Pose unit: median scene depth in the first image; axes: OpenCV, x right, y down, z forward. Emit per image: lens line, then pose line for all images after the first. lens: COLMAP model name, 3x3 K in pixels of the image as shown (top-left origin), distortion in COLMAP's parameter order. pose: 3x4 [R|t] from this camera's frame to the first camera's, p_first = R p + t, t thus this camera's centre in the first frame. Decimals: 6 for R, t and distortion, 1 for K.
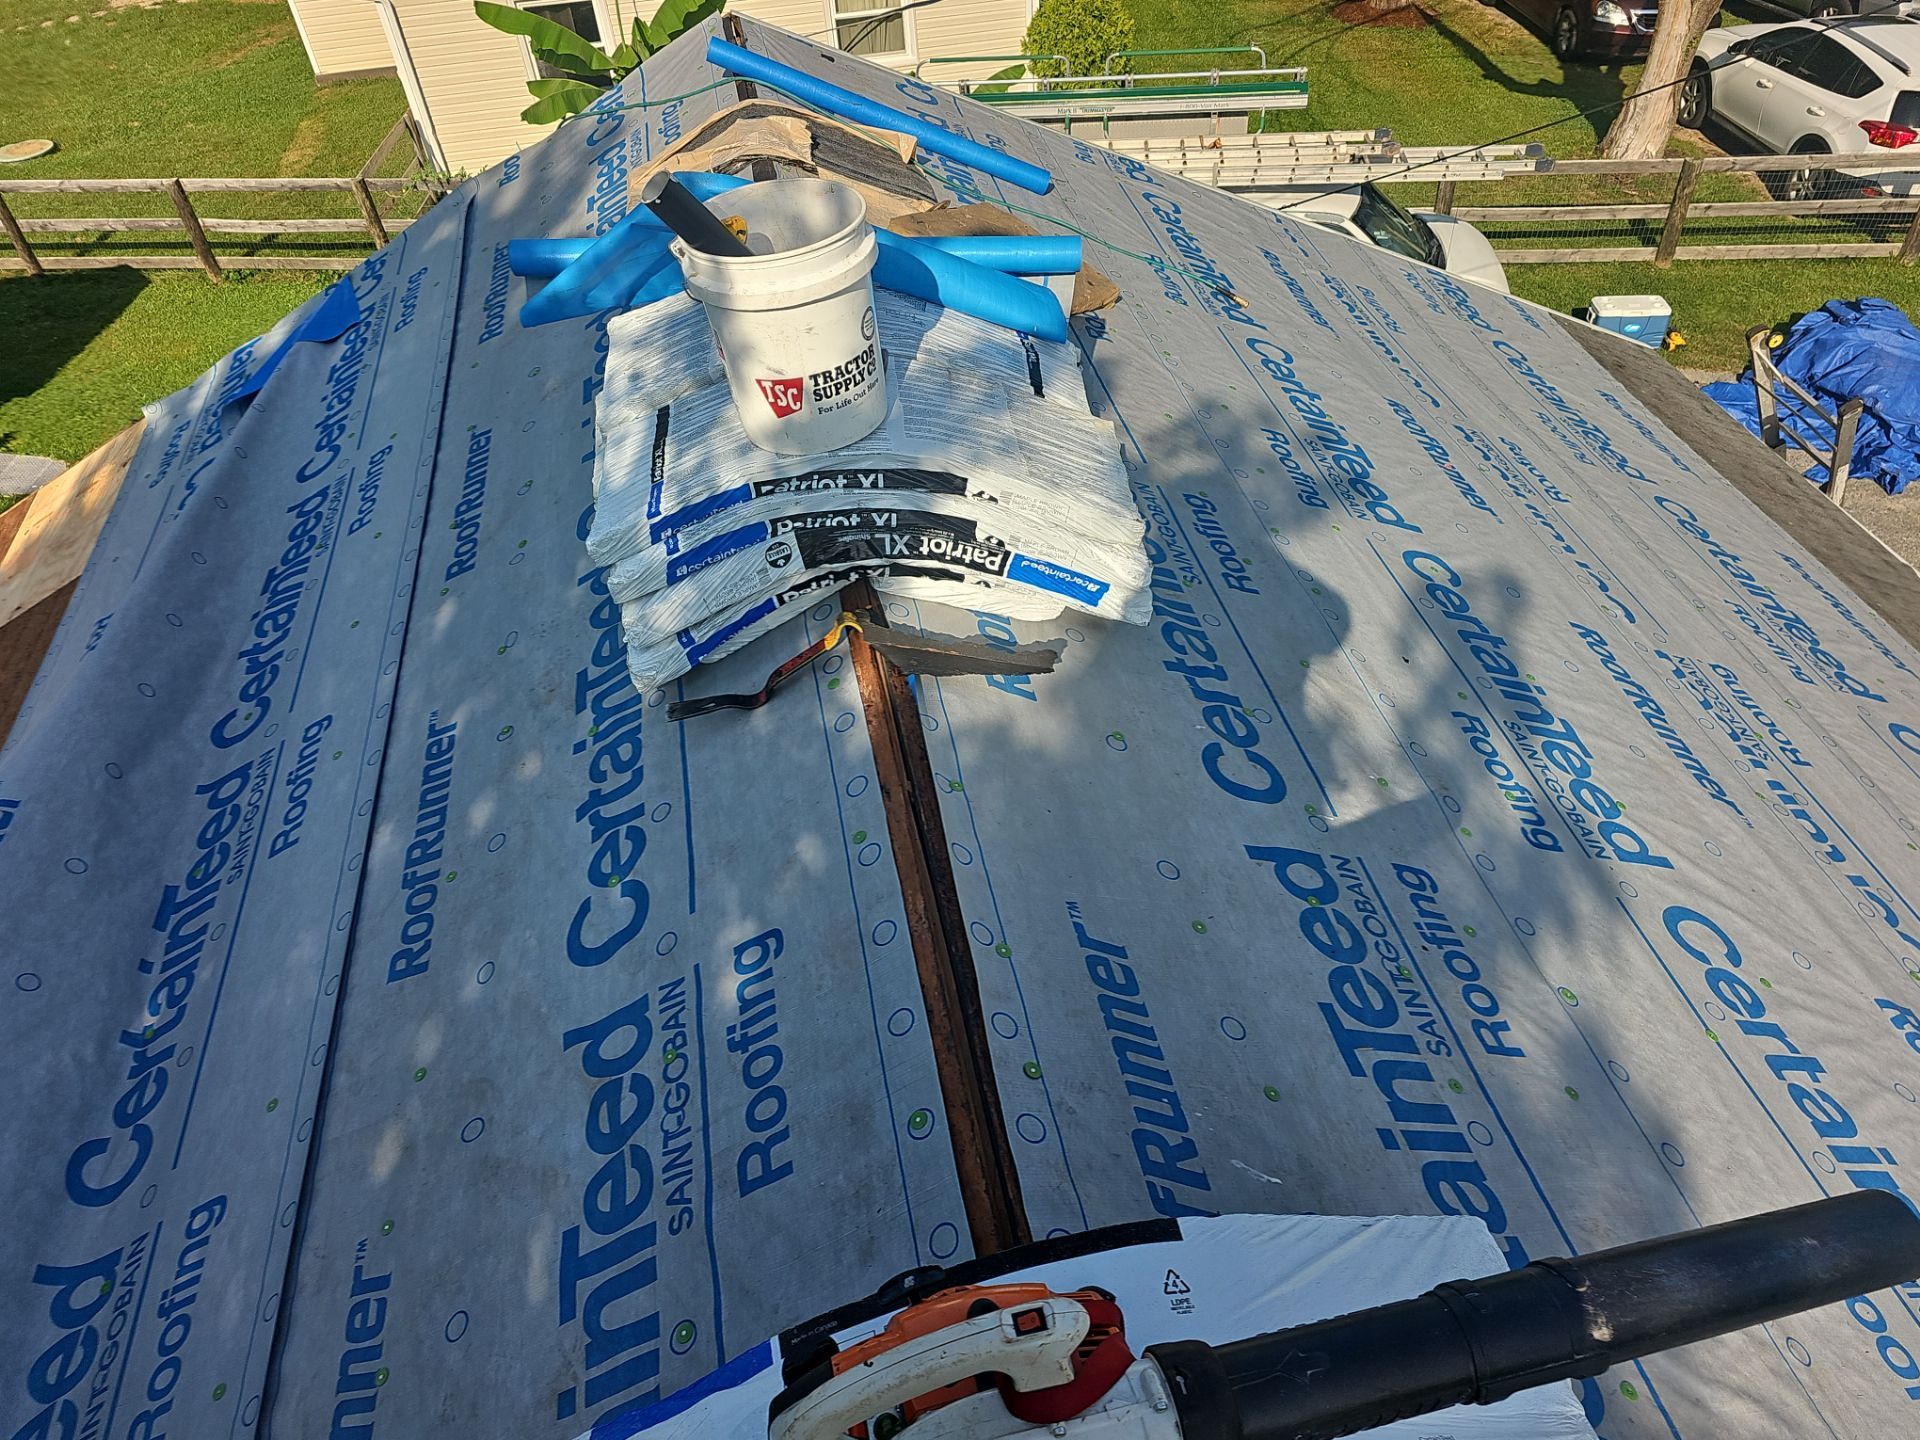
lens RADIAL K [[1331.1, 0, 919.4], [0, 1331.1, 707.9], [0, 0, 1]] dist [0.089855, -0.061954]
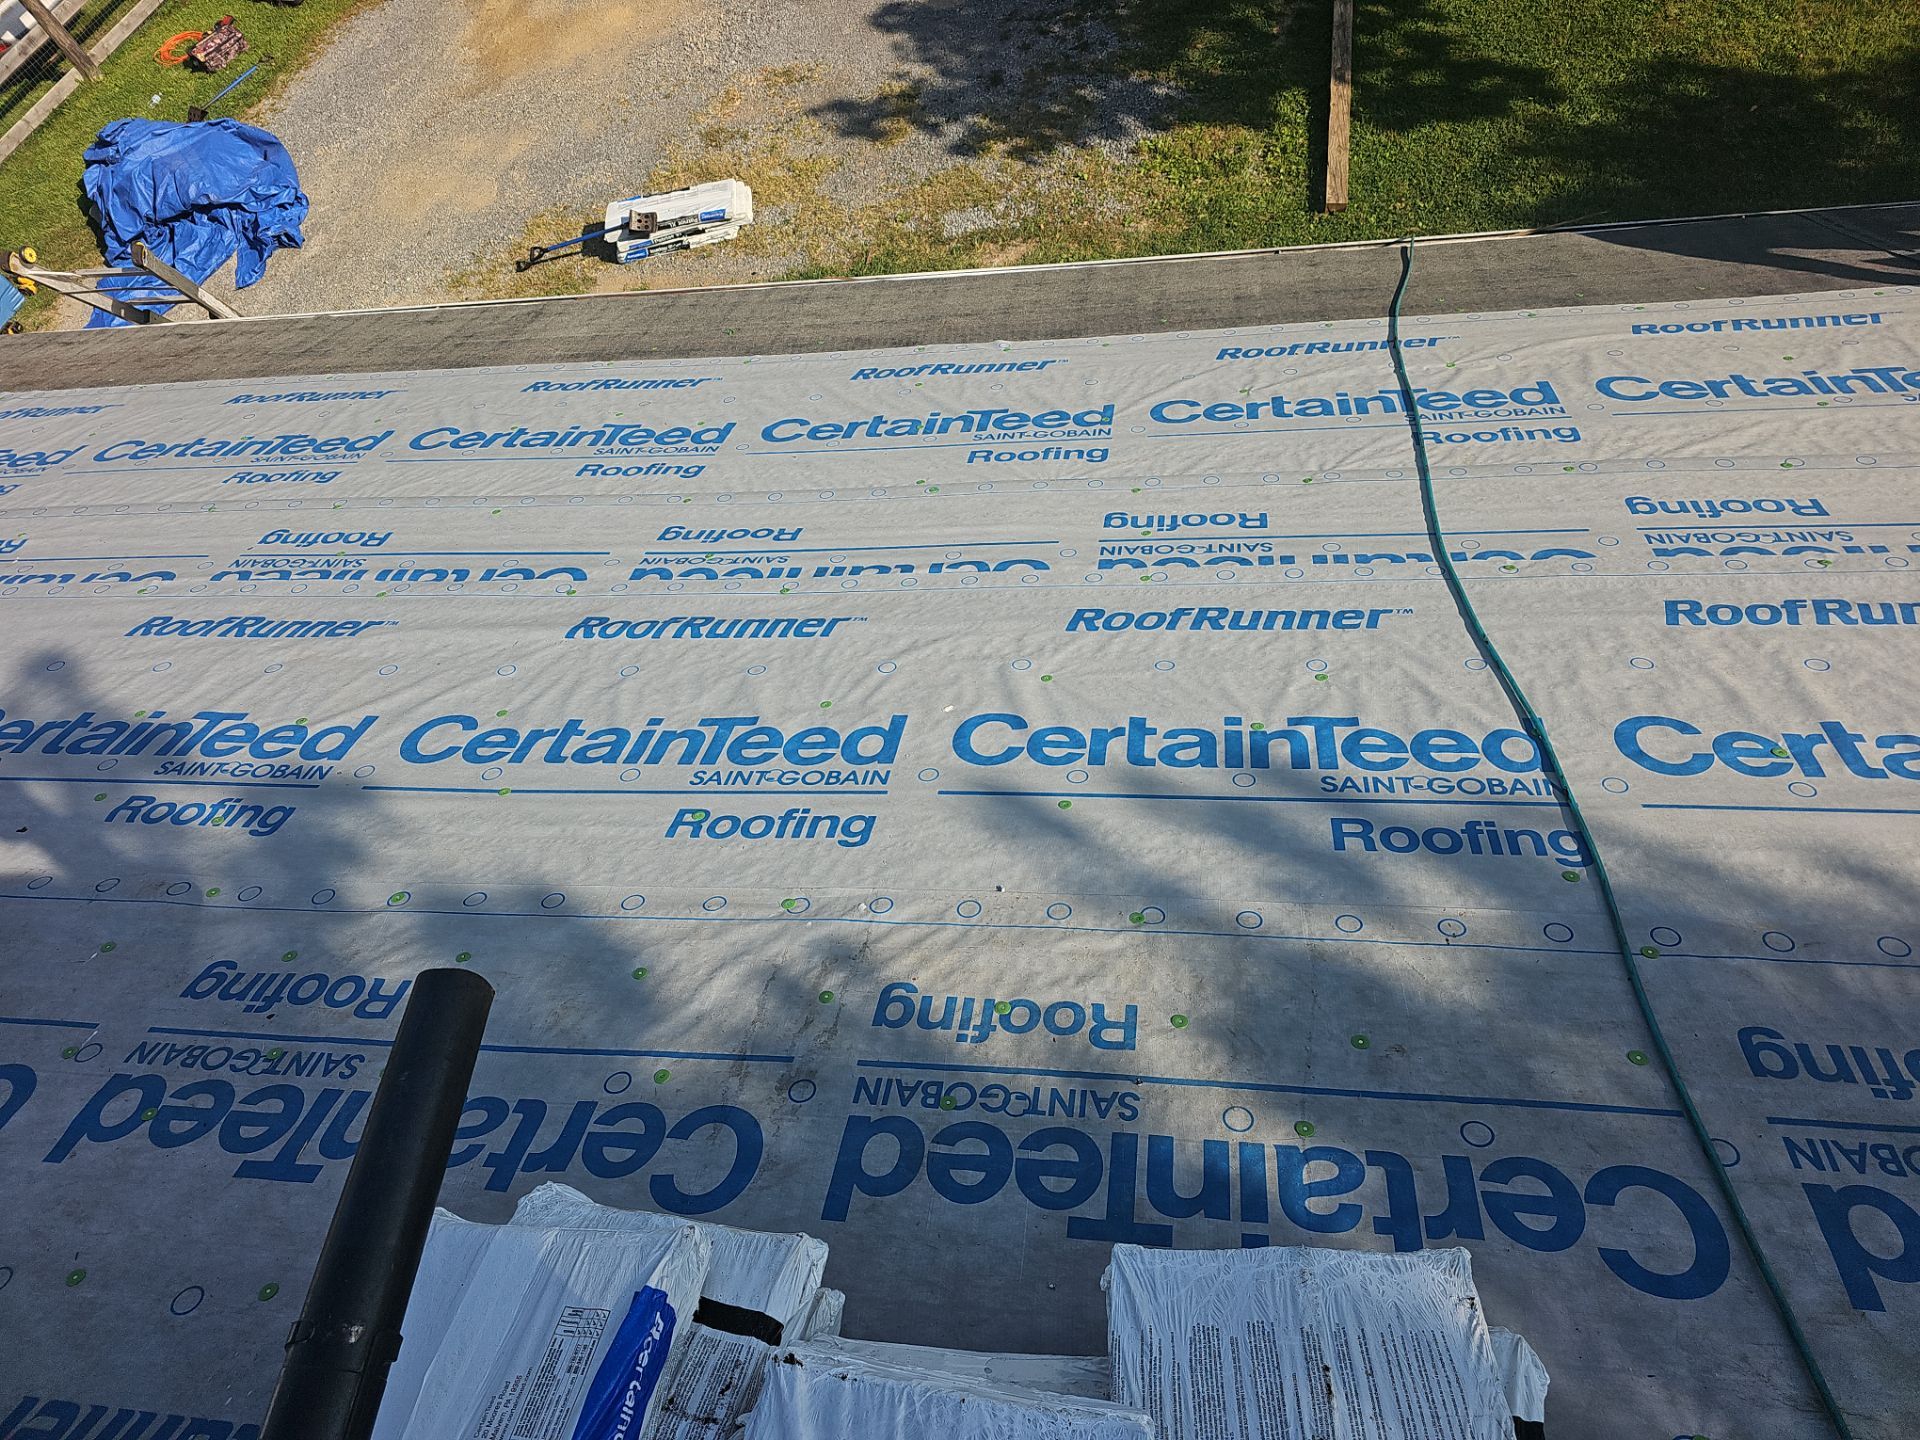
lens RADIAL K [[1330.6, 0, 960.0], [0, 1330.6, 720.0], [0, 0, 1]] dist [0.065347, -0.063435]
pose [[0.285986, -0.824566, 0.488163, 0.177634], [0.771414, 0.500326, 0.393184, 0.059107], [-0.568447, 0.264131, 0.779168, -0.071816]]
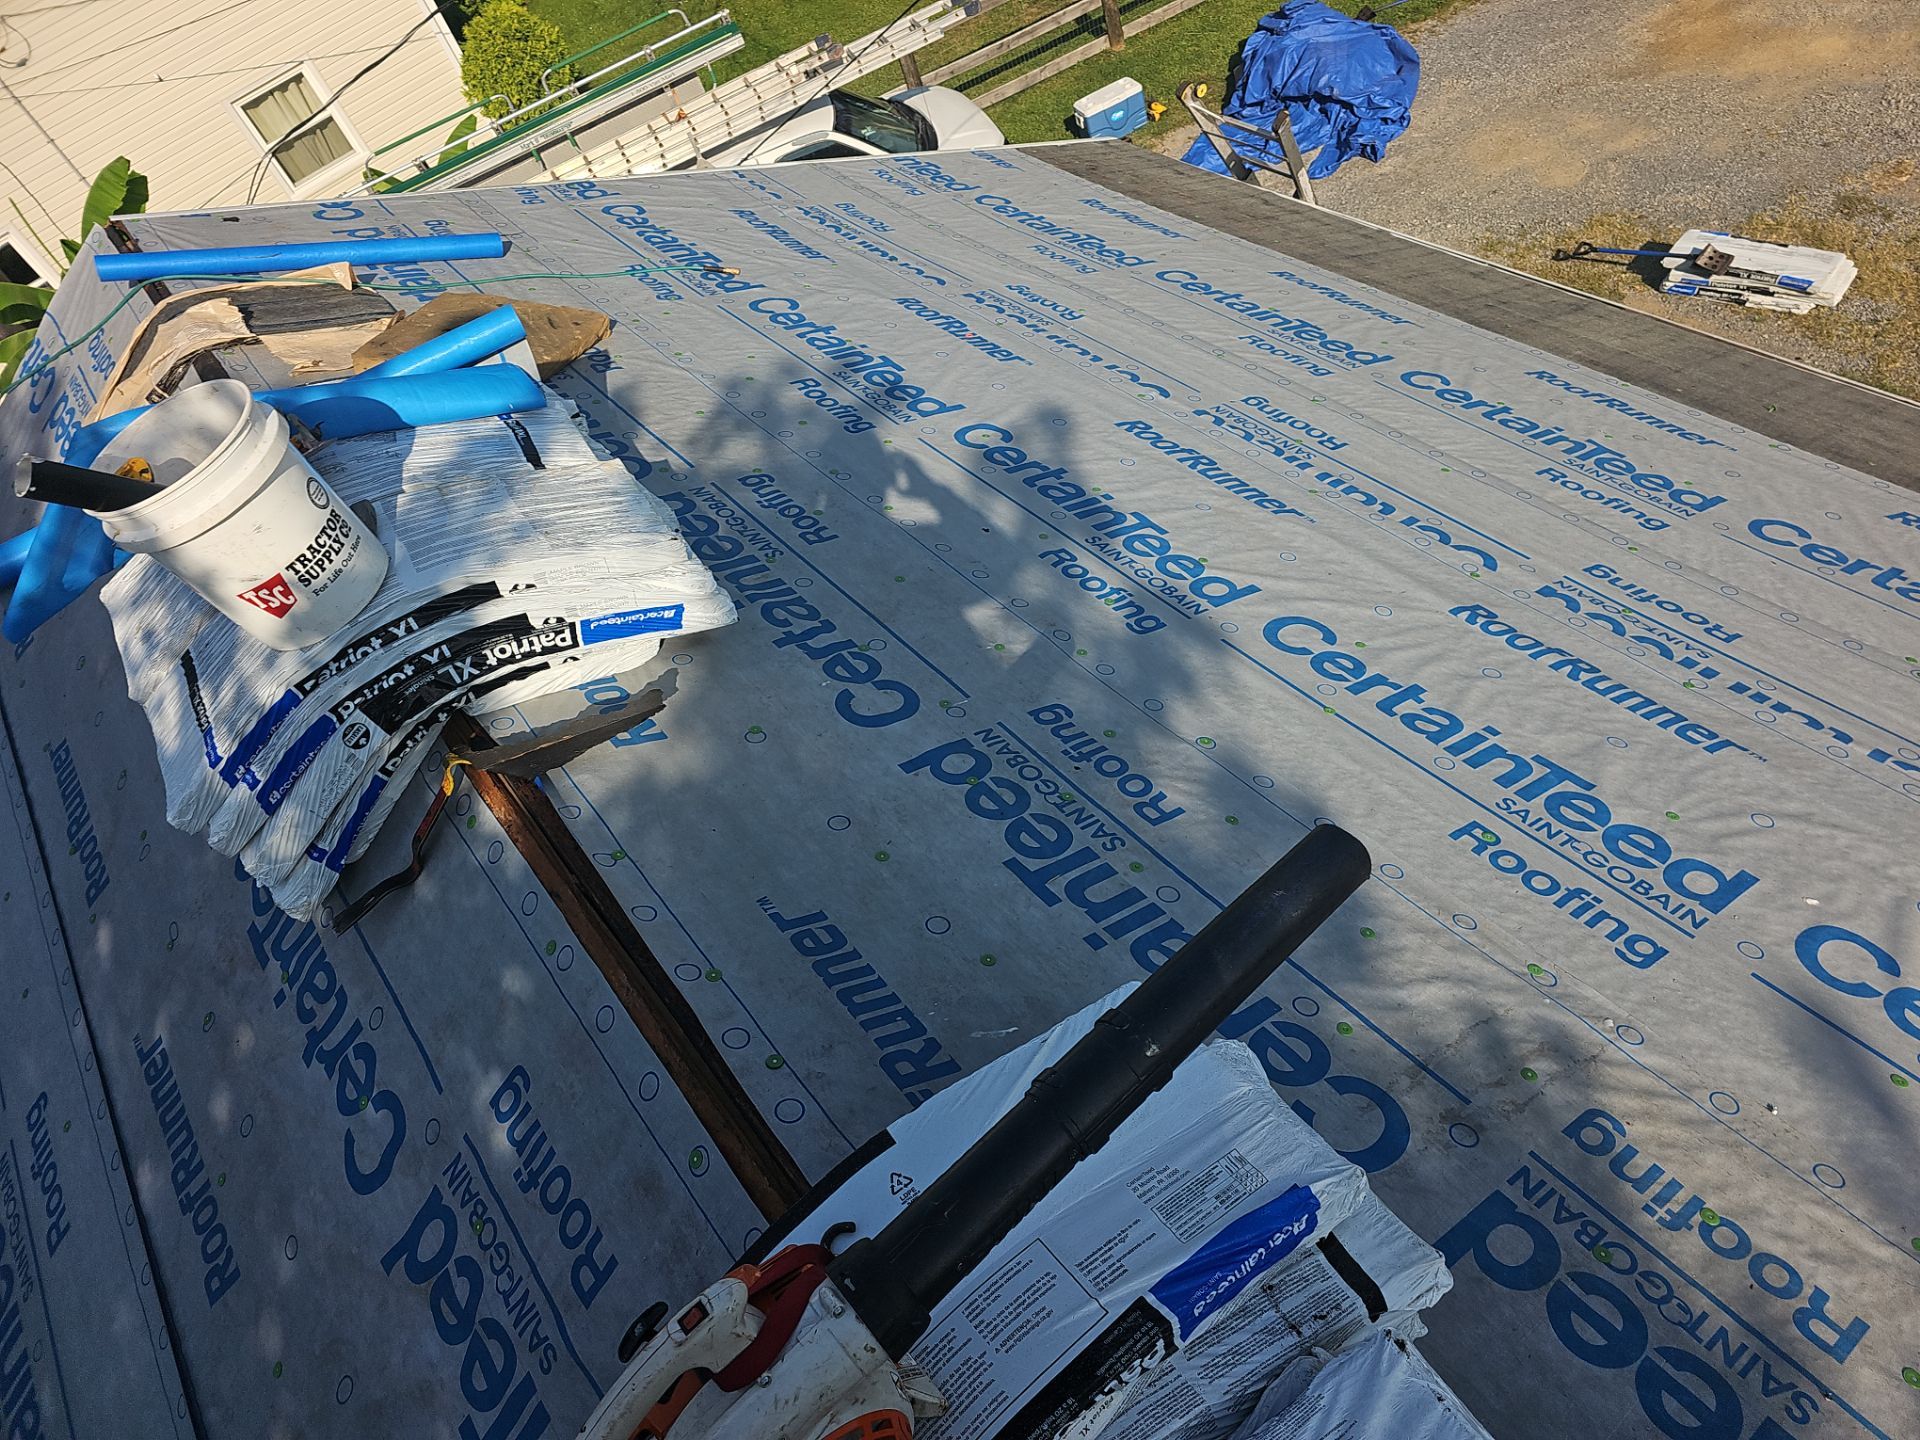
lens RADIAL K [[1330.6, 0, 960.0], [0, 1330.6, 720.0], [0, 0, 1]] dist [0.065347, -0.063435]
pose [[0.863675, -0.478312, 0.159007, 0.109125], [0.472950, 0.878100, 0.072514, 0.013125], [-0.174308, 0.012574, 0.984611, -0.059849]]
